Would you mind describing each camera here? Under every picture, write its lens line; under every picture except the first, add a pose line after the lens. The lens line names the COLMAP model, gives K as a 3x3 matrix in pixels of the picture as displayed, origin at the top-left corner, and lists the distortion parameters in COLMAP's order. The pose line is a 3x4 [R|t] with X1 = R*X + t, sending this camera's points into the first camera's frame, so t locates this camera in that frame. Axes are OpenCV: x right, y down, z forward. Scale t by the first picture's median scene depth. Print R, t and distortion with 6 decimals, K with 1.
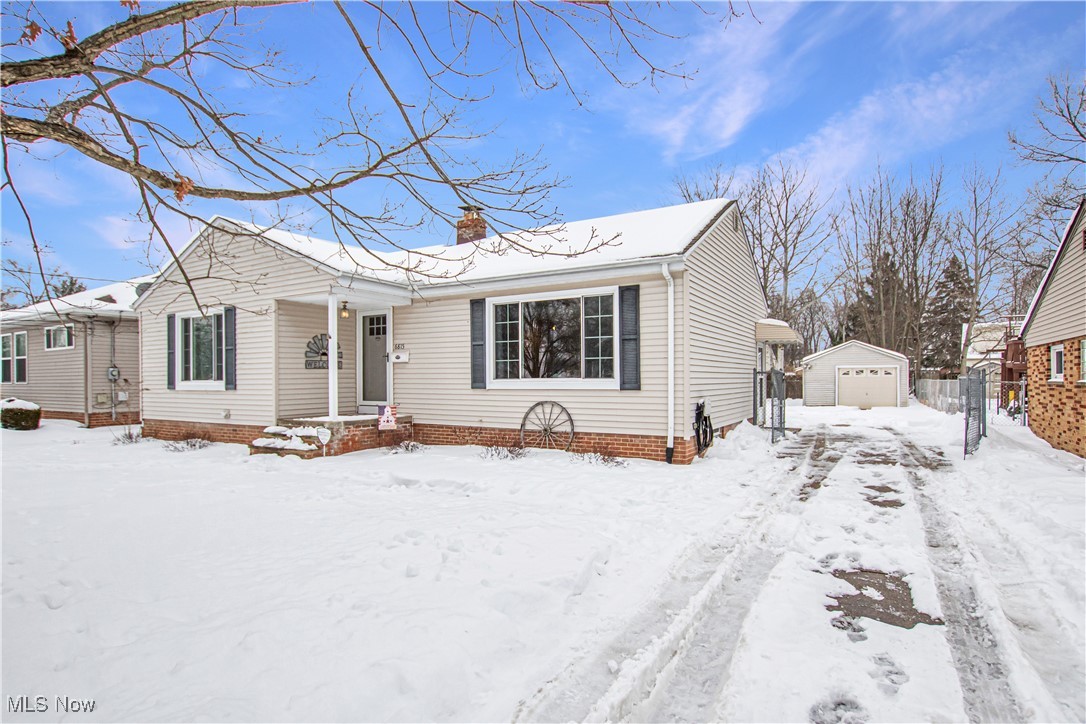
lens RADIAL K [[578.7, 0, 543.0], [0, 578.7, 362.0], [0, 0, 1]] dist [-0.026384, -0.000802]
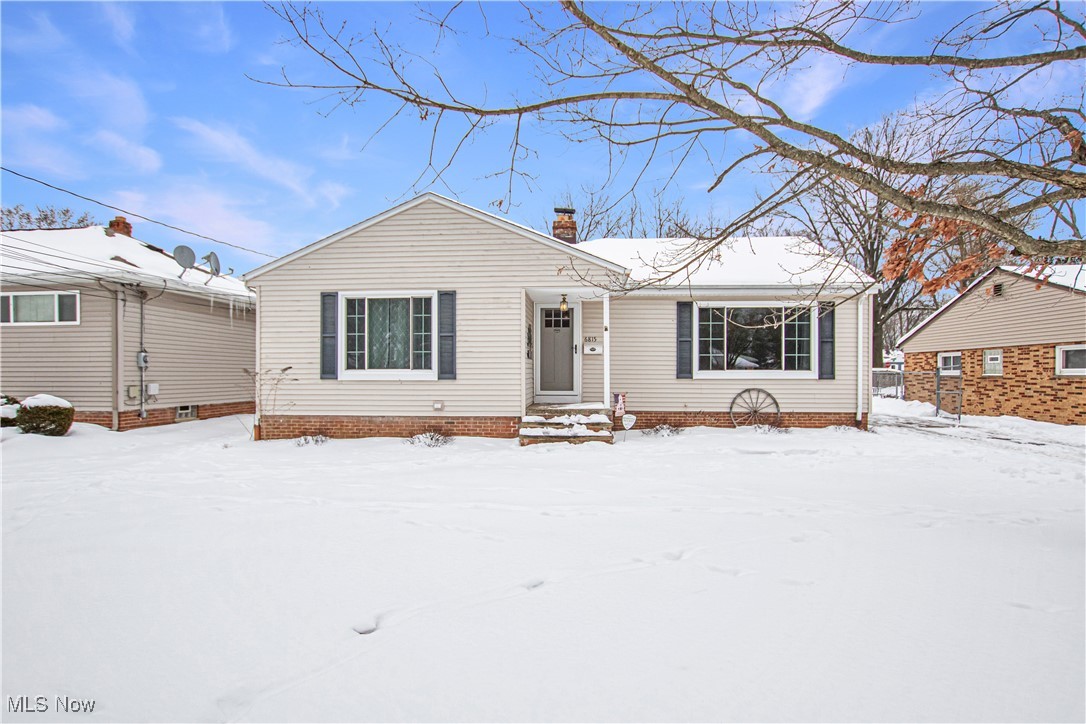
lens RADIAL K [[578.7, 0, 543.0], [0, 578.7, 362.0], [0, 0, 1]] dist [-0.026384, -0.000802]
pose [[0.888142, 0.014475, 0.459341, -0.895288], [-0.020415, 0.999760, 0.007967, 0.009197], [-0.459116, -0.016453, 0.888224, 0.096089]]
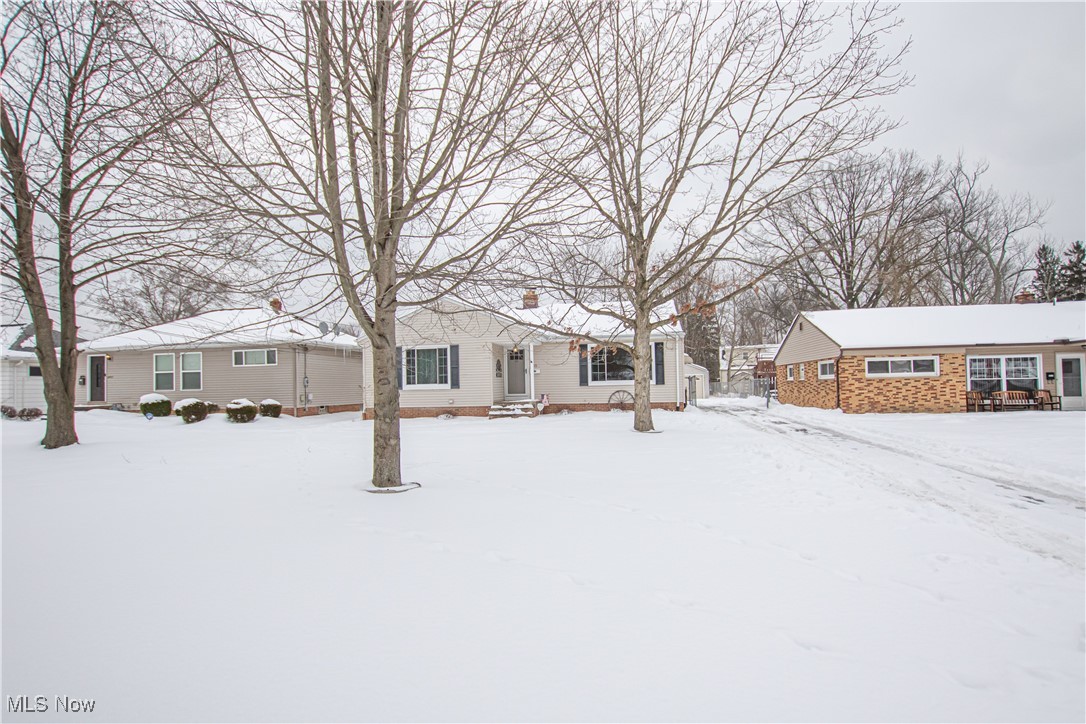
lens RADIAL K [[578.7, 0, 543.0], [0, 578.7, 362.0], [0, 0, 1]] dist [-0.026384, -0.000802]
pose [[0.927475, 0.002390, 0.373877, -1.058017], [0.002908, 0.999903, -0.013604, -0.013874], [-0.373873, 0.013705, 0.927379, -0.949180]]
